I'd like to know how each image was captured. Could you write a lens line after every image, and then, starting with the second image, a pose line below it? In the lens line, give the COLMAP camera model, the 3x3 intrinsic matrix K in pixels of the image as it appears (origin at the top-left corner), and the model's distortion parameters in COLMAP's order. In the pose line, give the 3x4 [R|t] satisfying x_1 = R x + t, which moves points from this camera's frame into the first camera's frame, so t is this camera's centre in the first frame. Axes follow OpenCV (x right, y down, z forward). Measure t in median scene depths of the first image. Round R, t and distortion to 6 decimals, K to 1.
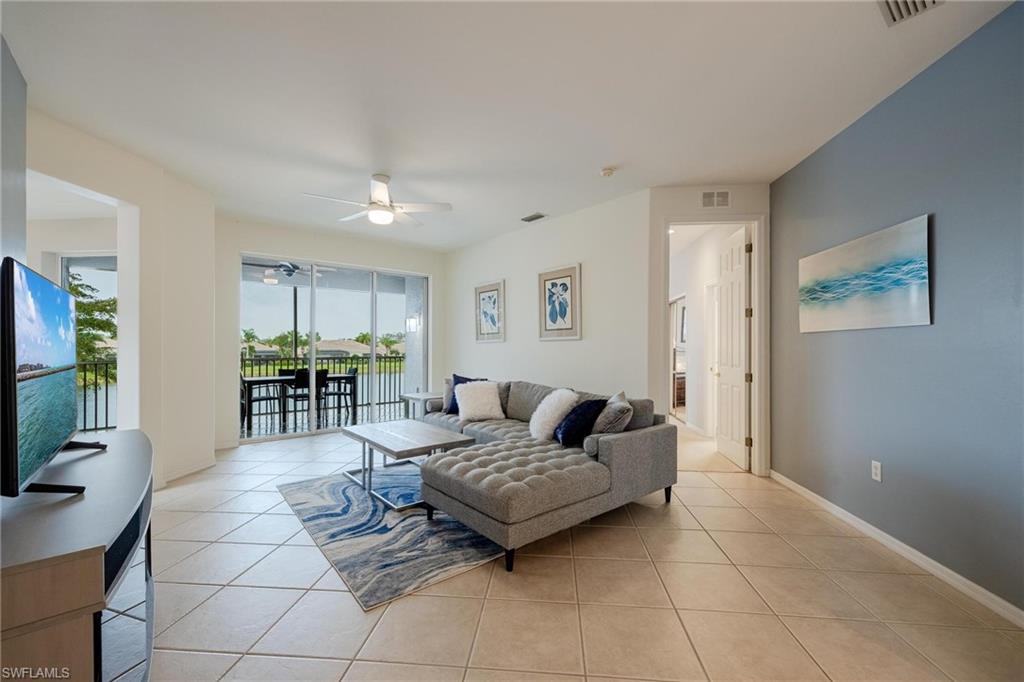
lens RADIAL K [[422.1, 0, 512.3], [0, 422.1, 344.7], [0, 0, 1]] dist [0.005392, -0.000480]
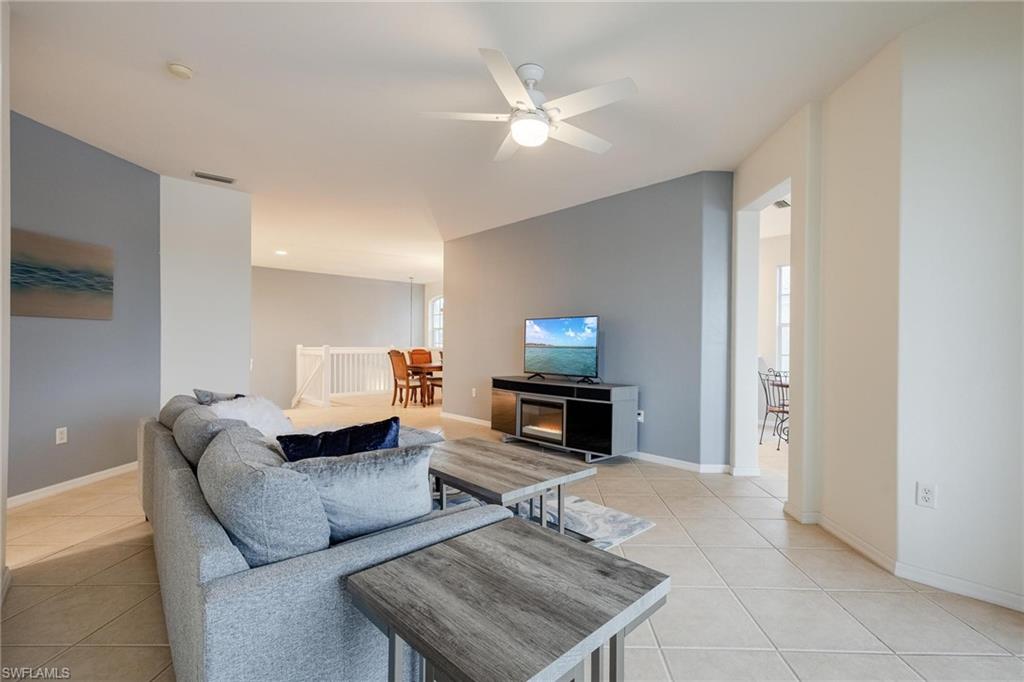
lens RADIAL K [[463.5, 0, 544.3], [0, 463.5, 348.1], [0, 0, 1]] dist [0.014283, -0.000177]
pose [[-0.995710, -0.008427, -0.092148, -0.206802], [-0.009018, 0.999941, 0.006008, 0.014448], [0.092092, 0.006814, -0.995727, 1.309227]]
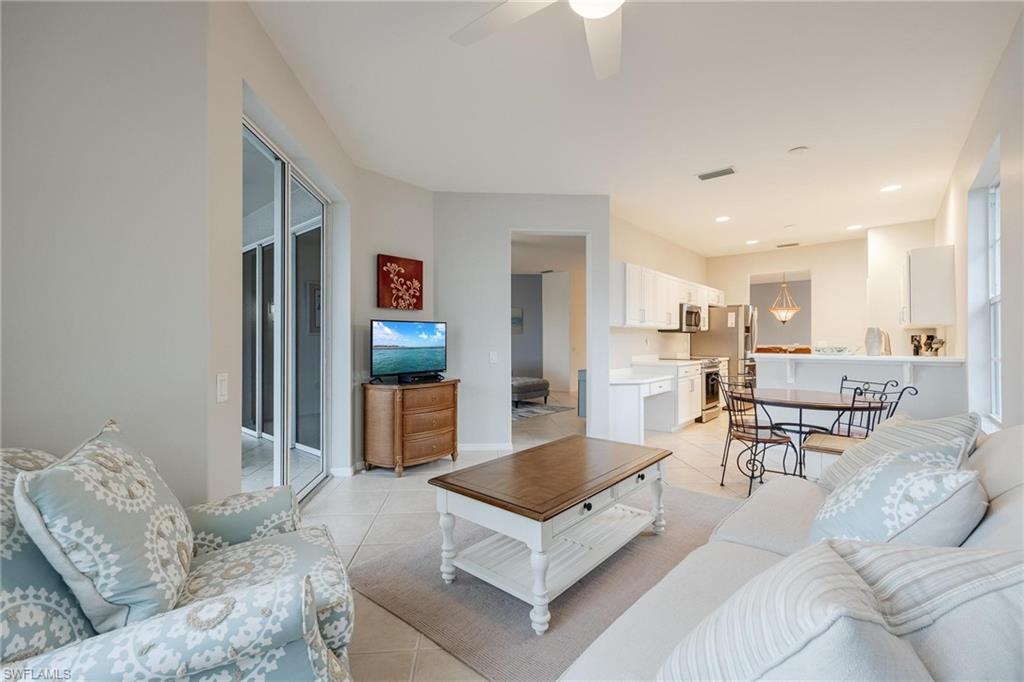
lens RADIAL K [[428.3, 0, 502.9], [0, 428.3, 339.6], [0, 0, 1]] dist [-0.000131, -0.000165]
pose [[0.148216, -0.002445, -0.988952, 0.727125], [0.000149, 0.999997, -0.002450, 0.000197], [0.988955, 0.000216, 0.148216, 0.370133]]
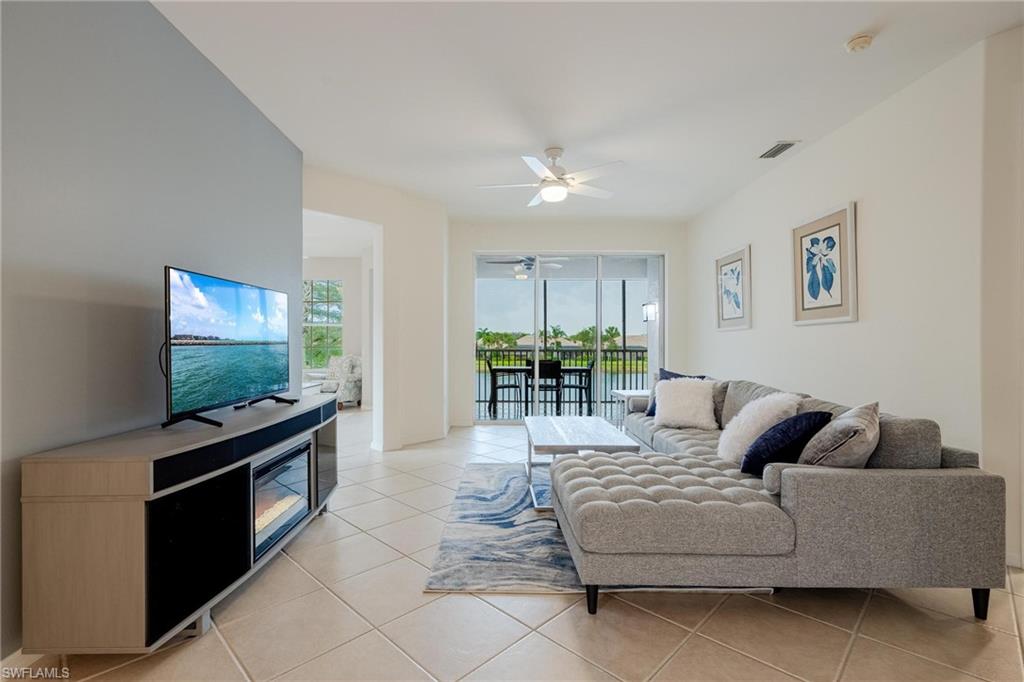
lens RADIAL K [[461.2, 0, 491.0], [0, 461.2, 340.4], [0, 0, 1]] dist [0.000873, 0.000283]
pose [[0.762131, -0.001024, -0.647422, 0.182468], [0.000723, 0.999999, -0.000731, 0.015734], [0.647422, 0.000089, 0.762131, 0.106248]]
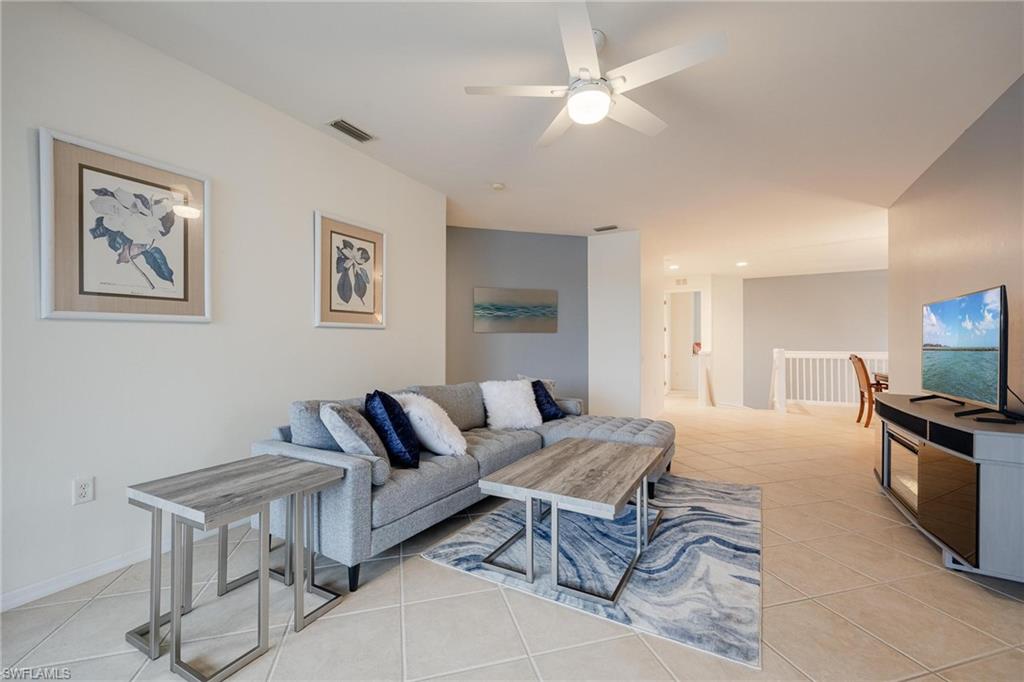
lens RADIAL K [[422.1, 0, 512.3], [0, 422.1, 344.7], [0, 0, 1]] dist [0.005392, -0.000480]
pose [[-0.358670, 0.001267, 0.933464, -0.621655], [-0.005840, 0.999976, -0.003601, 0.017643], [-0.933446, -0.006743, -0.358654, 0.998957]]
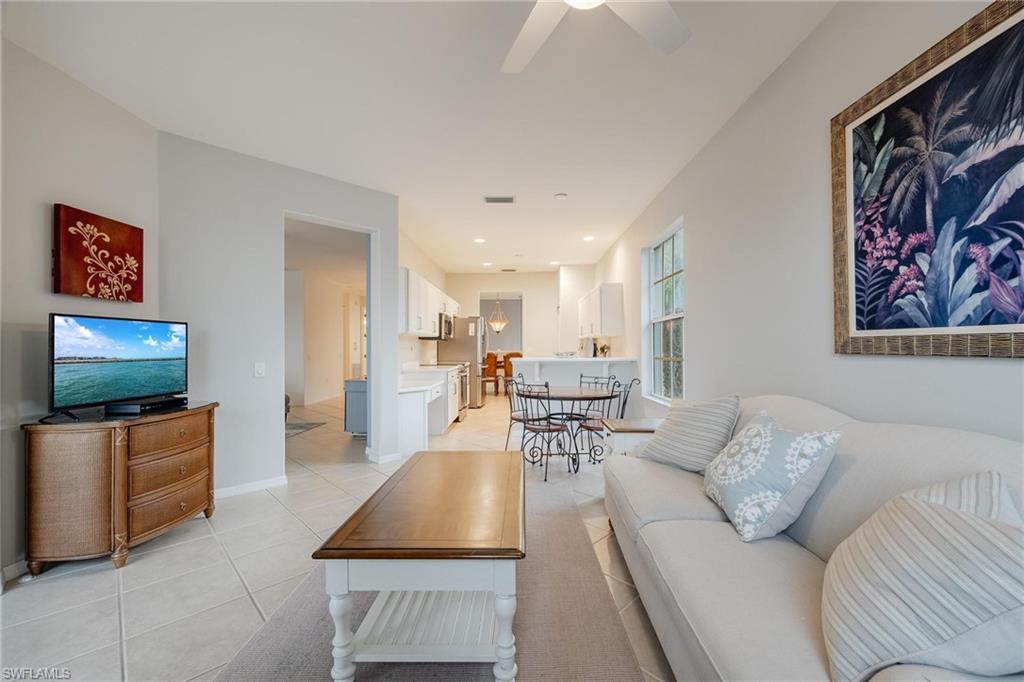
lens RADIAL K [[412.6, 0, 514.1], [0, 412.6, 345.1], [0, 0, 1]] dist [-0.000028, -0.000249]
pose [[0.757632, -0.006527, -0.652649, 0.545716], [0.004274, 0.999978, -0.005040, 0.000042], [0.652668, 0.001029, 0.757644, 0.208168]]
